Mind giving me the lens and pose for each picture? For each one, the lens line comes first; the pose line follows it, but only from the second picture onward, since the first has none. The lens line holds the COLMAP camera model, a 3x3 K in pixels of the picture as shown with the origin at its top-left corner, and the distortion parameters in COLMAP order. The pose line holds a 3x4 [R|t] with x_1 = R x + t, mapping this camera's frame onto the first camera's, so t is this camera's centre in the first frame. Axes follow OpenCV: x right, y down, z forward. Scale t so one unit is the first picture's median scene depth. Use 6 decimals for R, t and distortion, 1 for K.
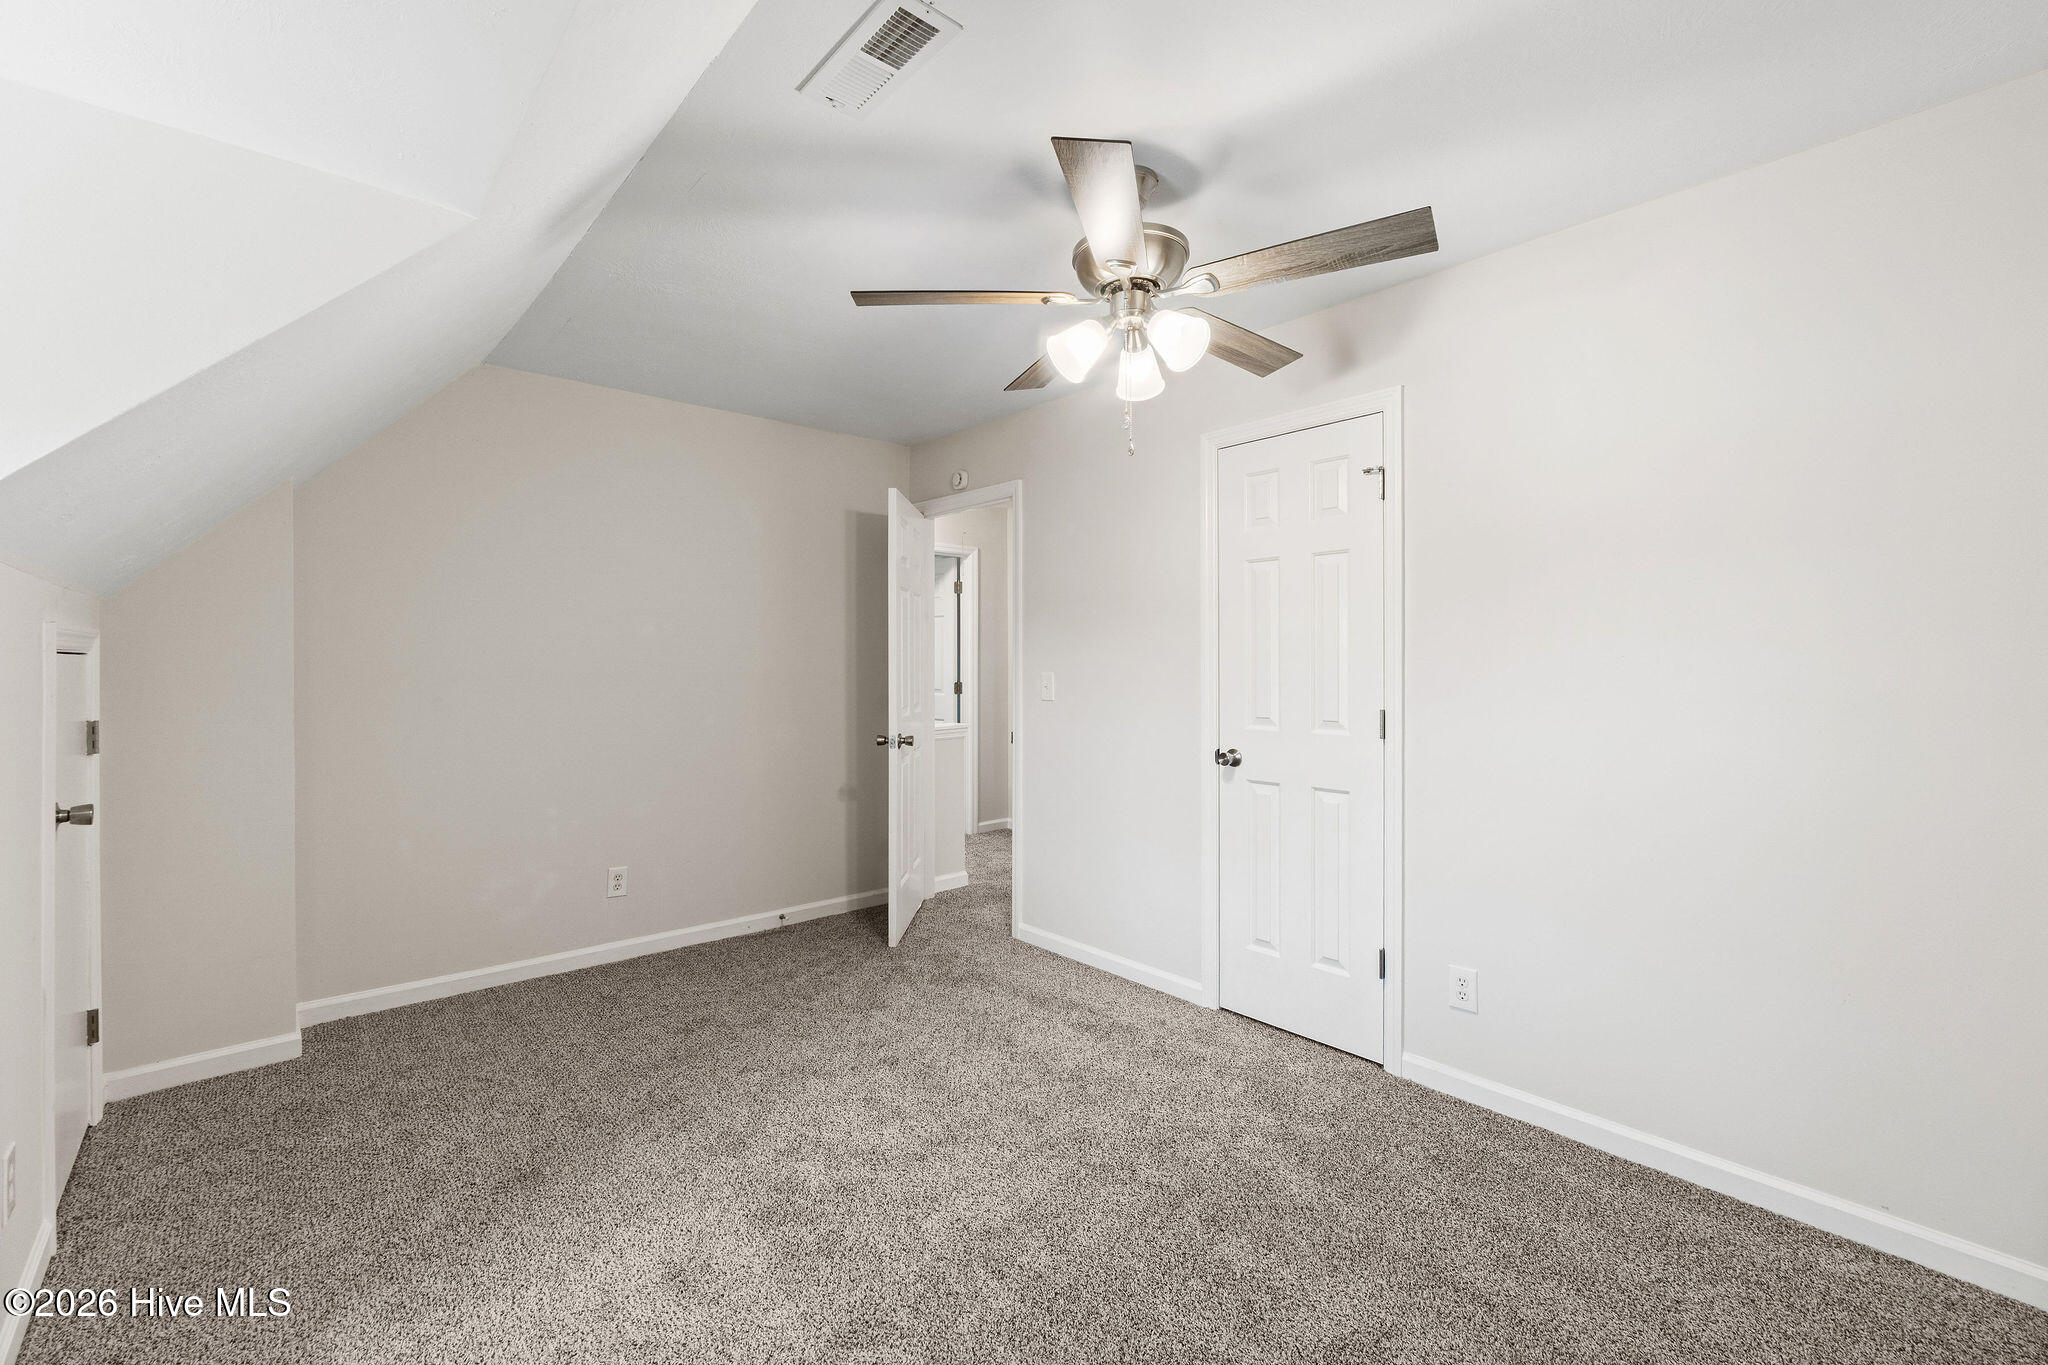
lens RADIAL K [[862.6, 0, 1013.4], [0, 862.6, 681.5], [0, 0, 1]] dist [-0.005704, -0.001080]
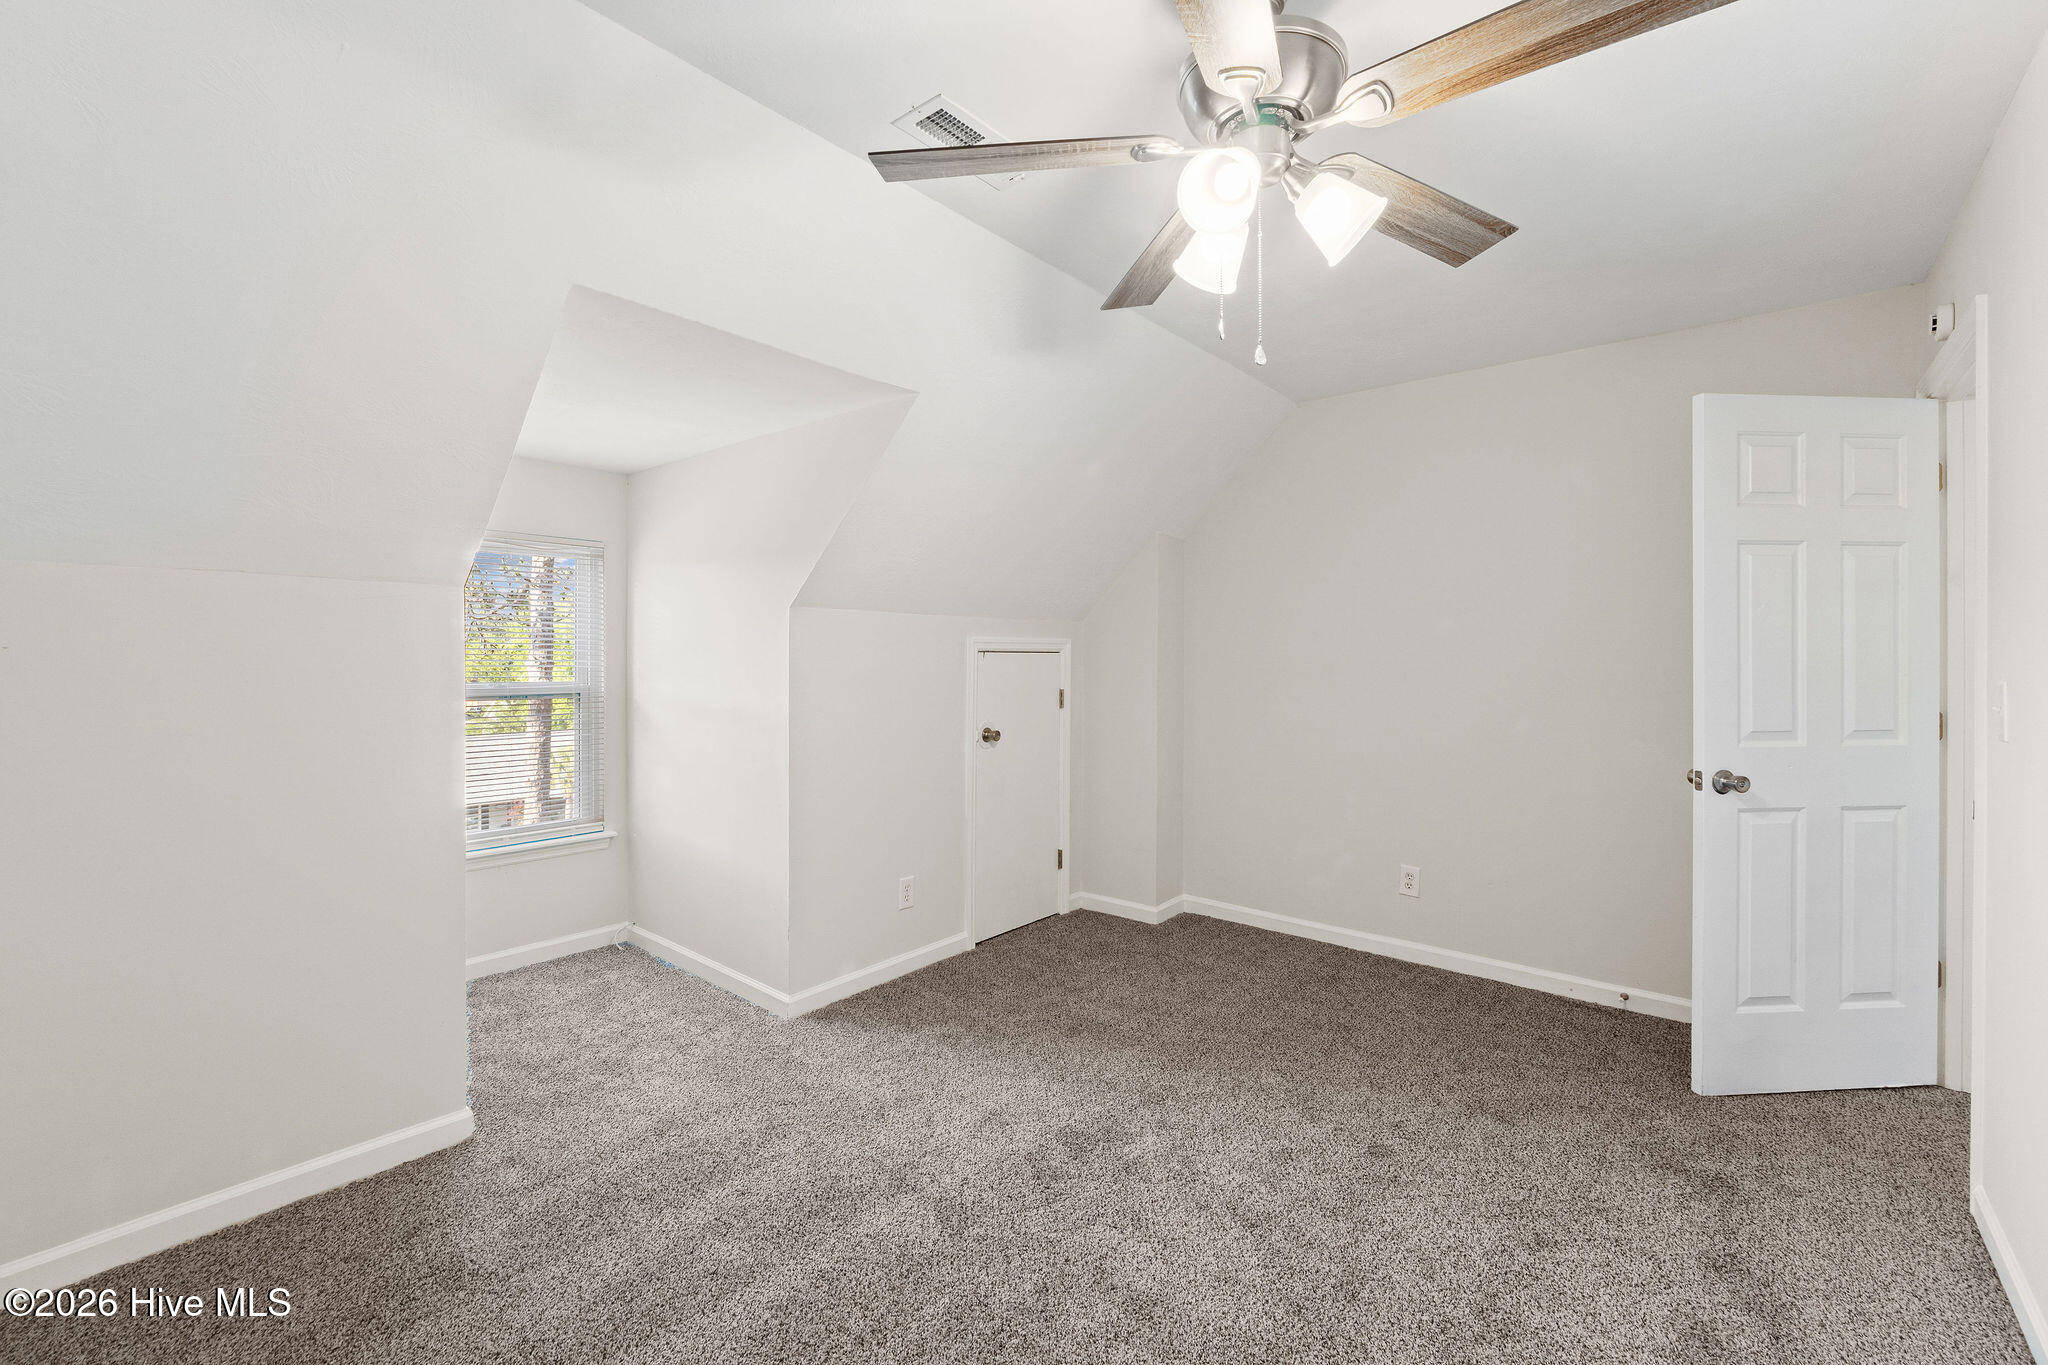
lens RADIAL K [[862.6, 0, 991.0], [0, 862.6, 659.4], [0, 0, 1]] dist [-0.005704, -0.001080]
pose [[0.125792, 0.003062, -0.992052, 0.525401], [-0.024569, 0.999698, -0.000029, -0.011245], [0.991752, 0.024378, 0.125829, 0.449982]]
